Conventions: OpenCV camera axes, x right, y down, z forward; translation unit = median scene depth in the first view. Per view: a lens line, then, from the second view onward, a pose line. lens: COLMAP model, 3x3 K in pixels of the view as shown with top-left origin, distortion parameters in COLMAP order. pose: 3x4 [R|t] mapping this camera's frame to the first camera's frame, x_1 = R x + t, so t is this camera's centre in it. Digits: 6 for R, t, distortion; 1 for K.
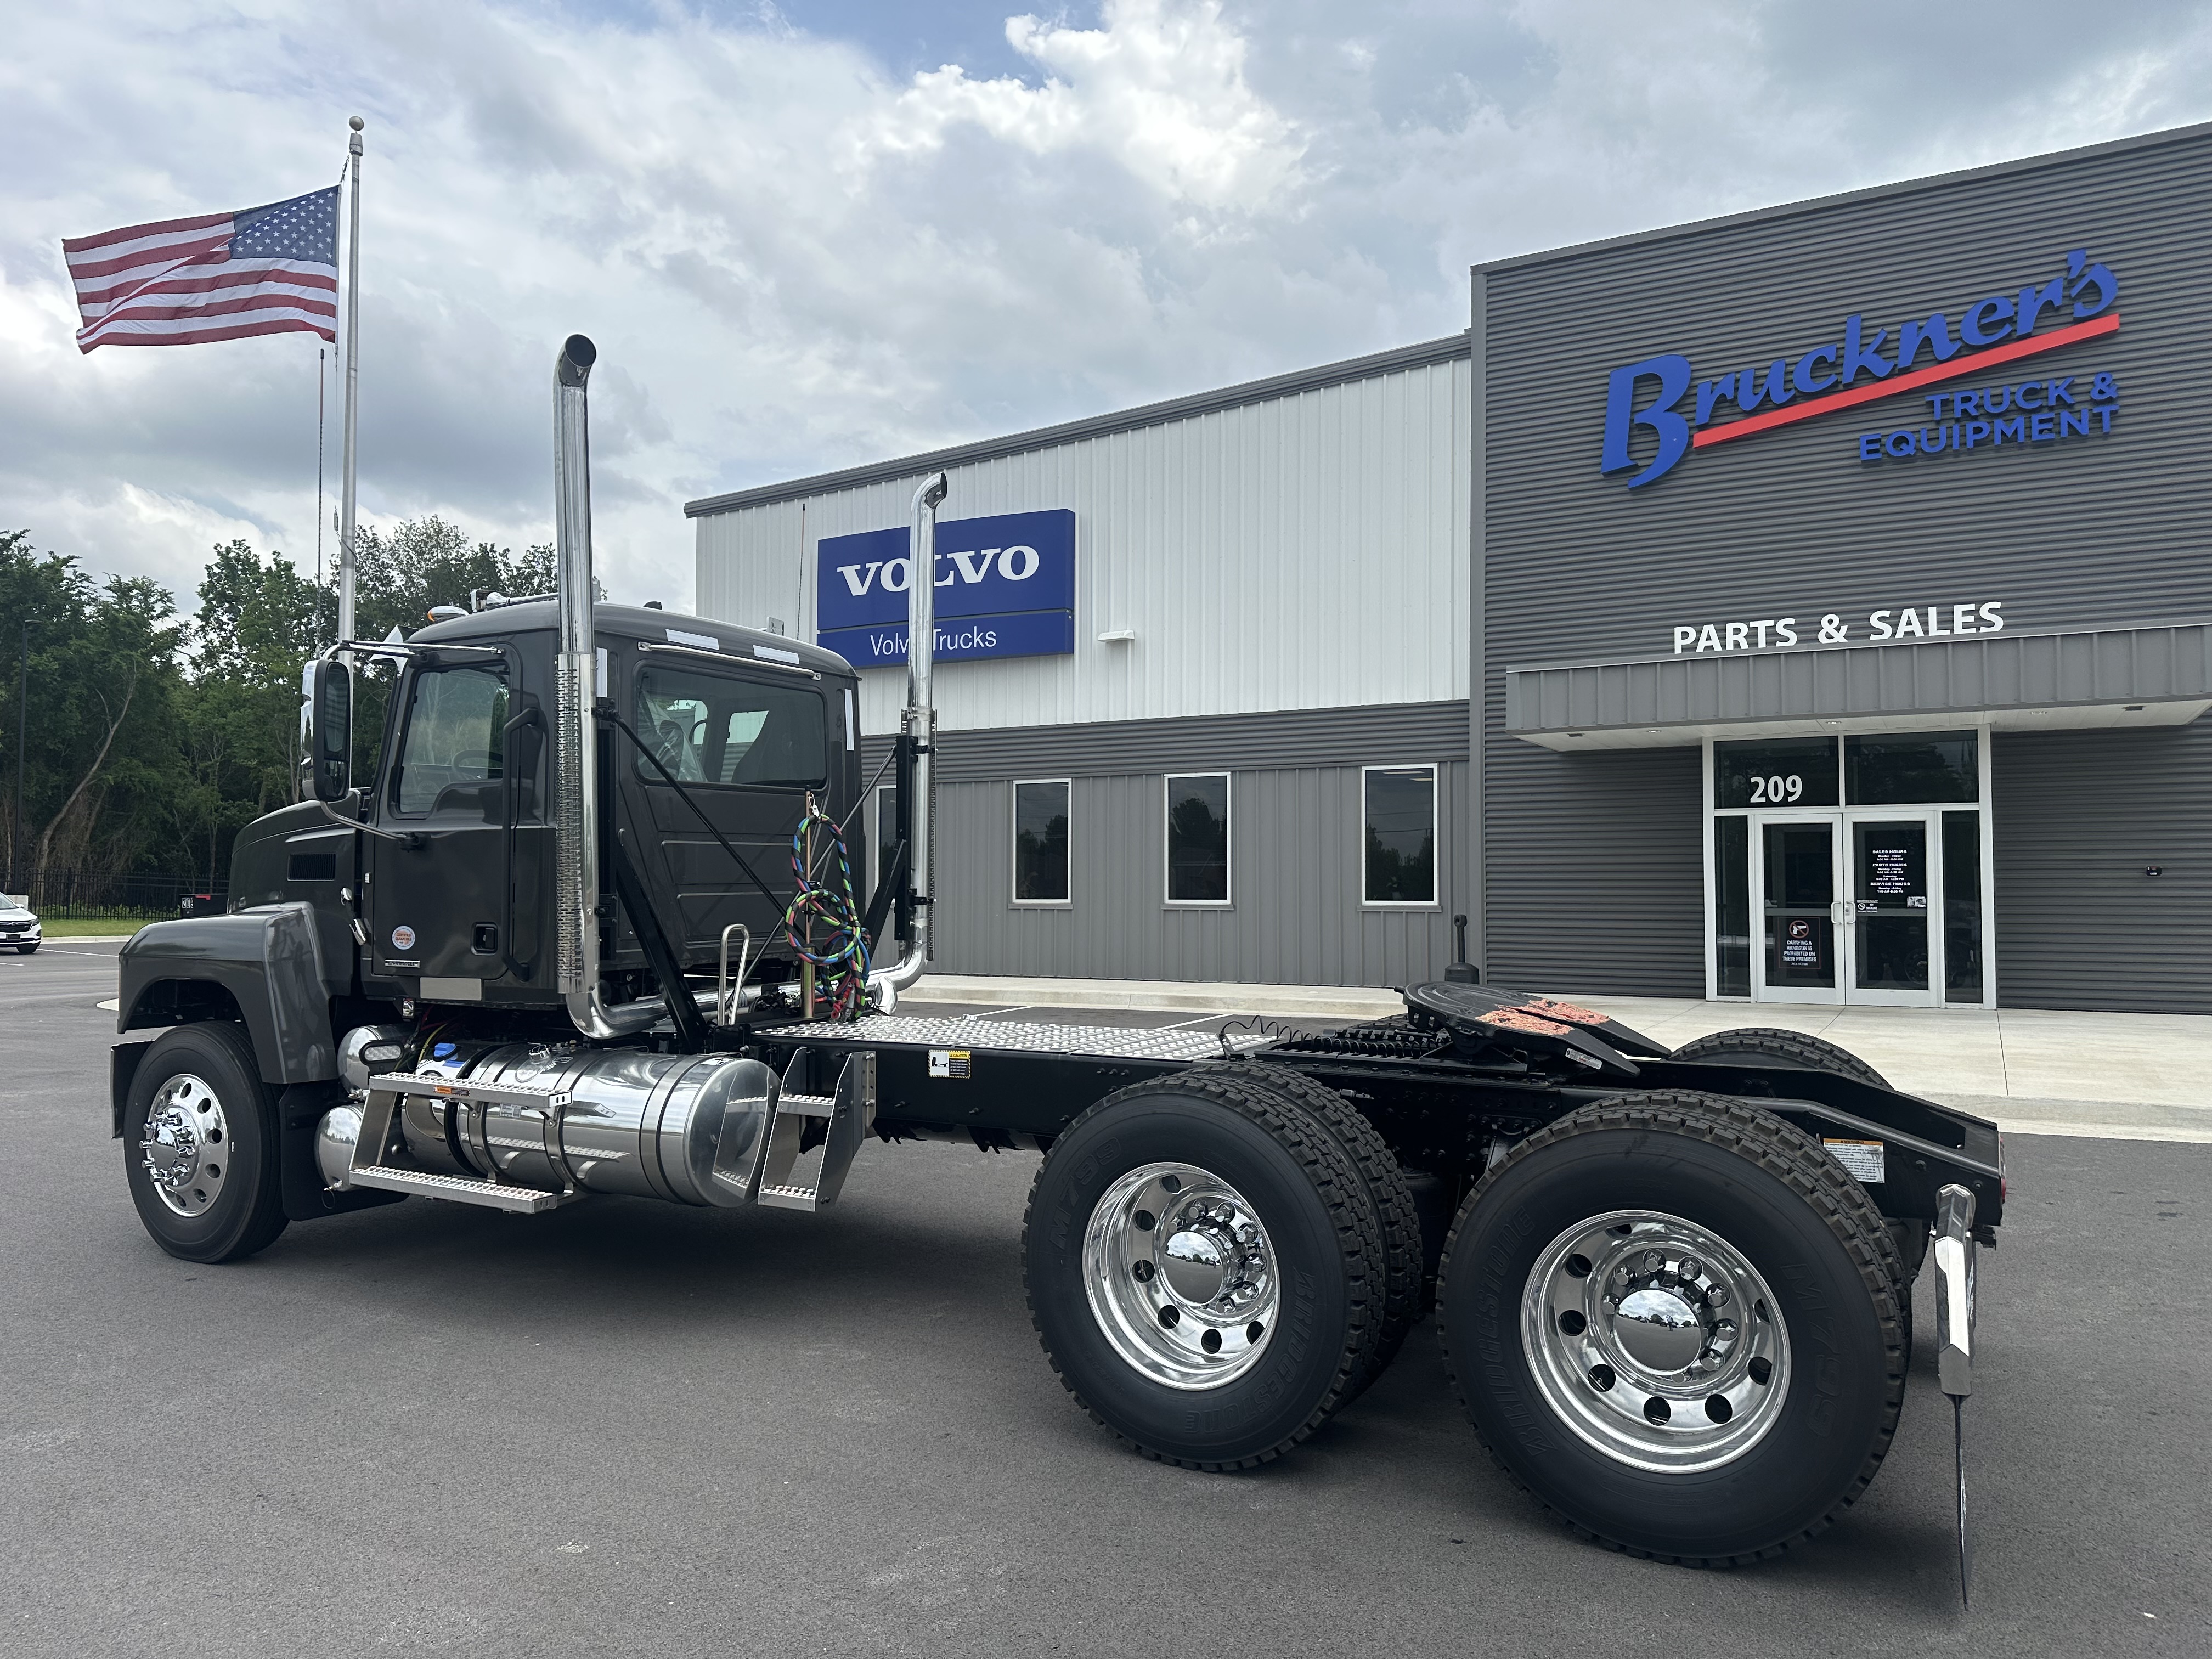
lens RADIAL K [[1524.3, 0, 1106.0], [0, 1524.3, 829.5], [0, 0, 1]] dist [0.084289, -0.128058]
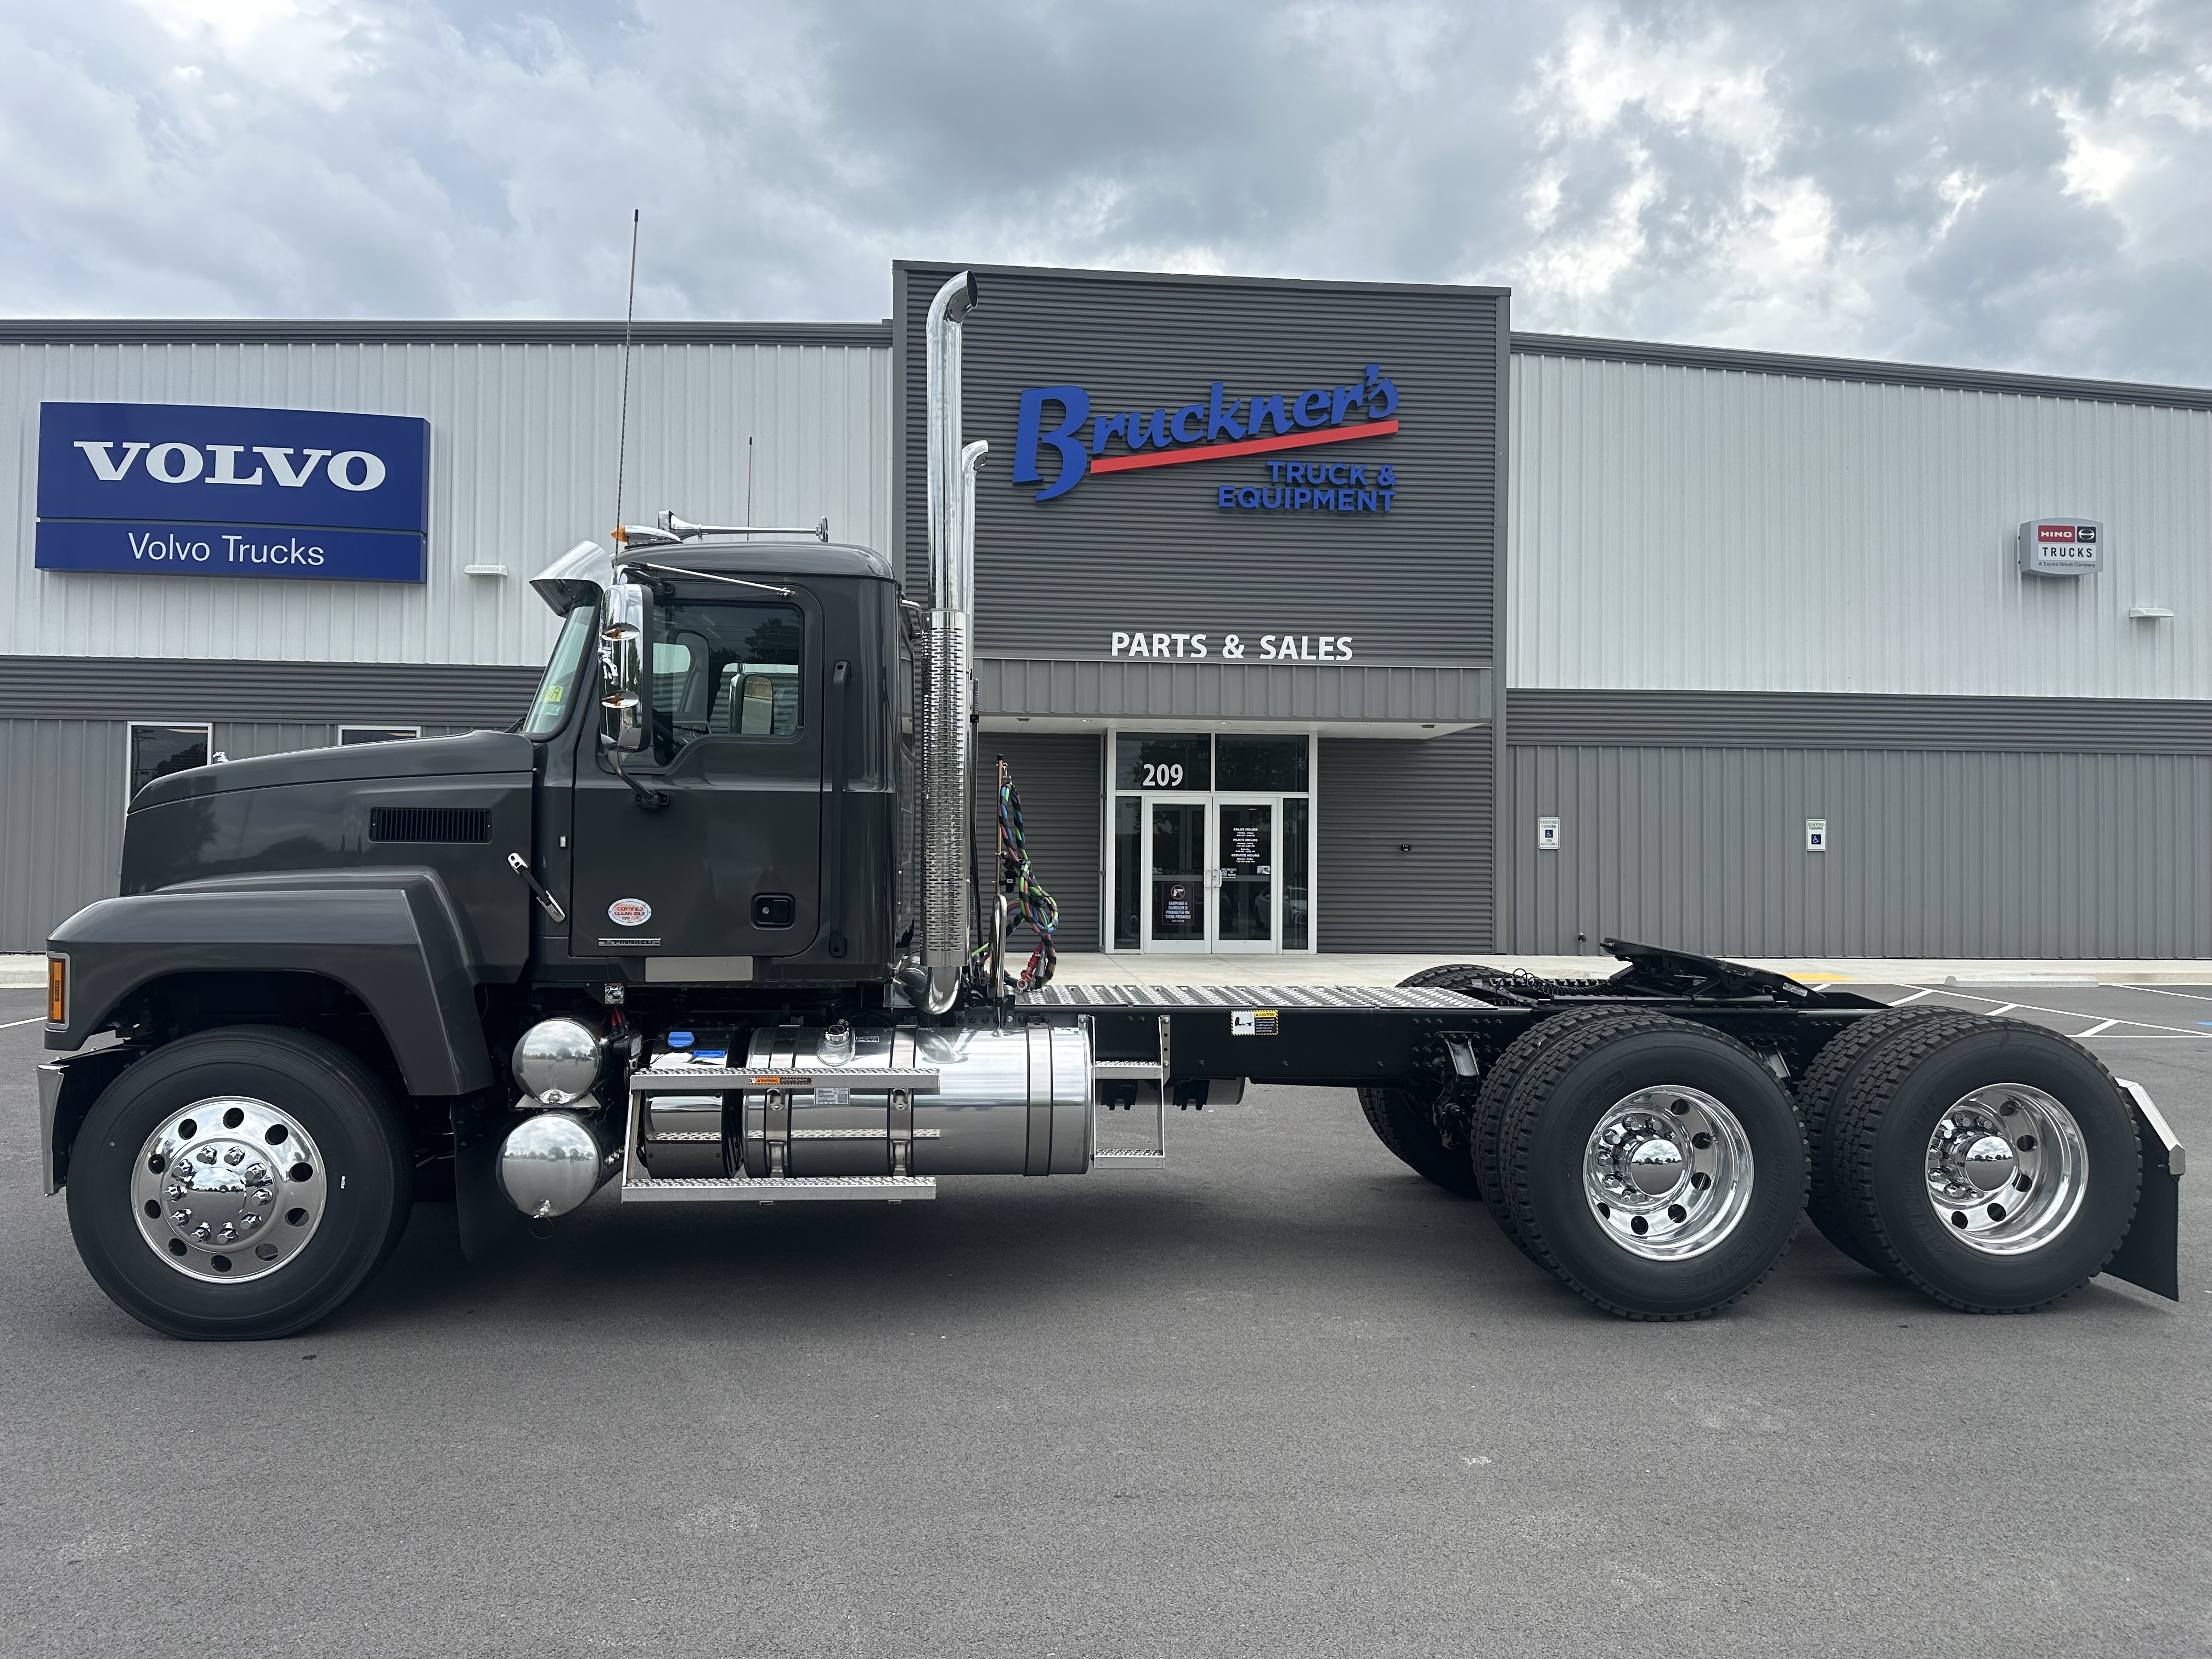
lens RADIAL K [[1525.5, 0, 1069.6], [0, 1525.5, 835.3], [0, 0, 1]] dist [0.140487, -0.243851]
pose [[0.827138, 0.016884, 0.561745, -0.302446], [-0.032608, 0.999306, 0.017979, 0.001631], [-0.561052, -0.033188, 0.827115, 0.063743]]
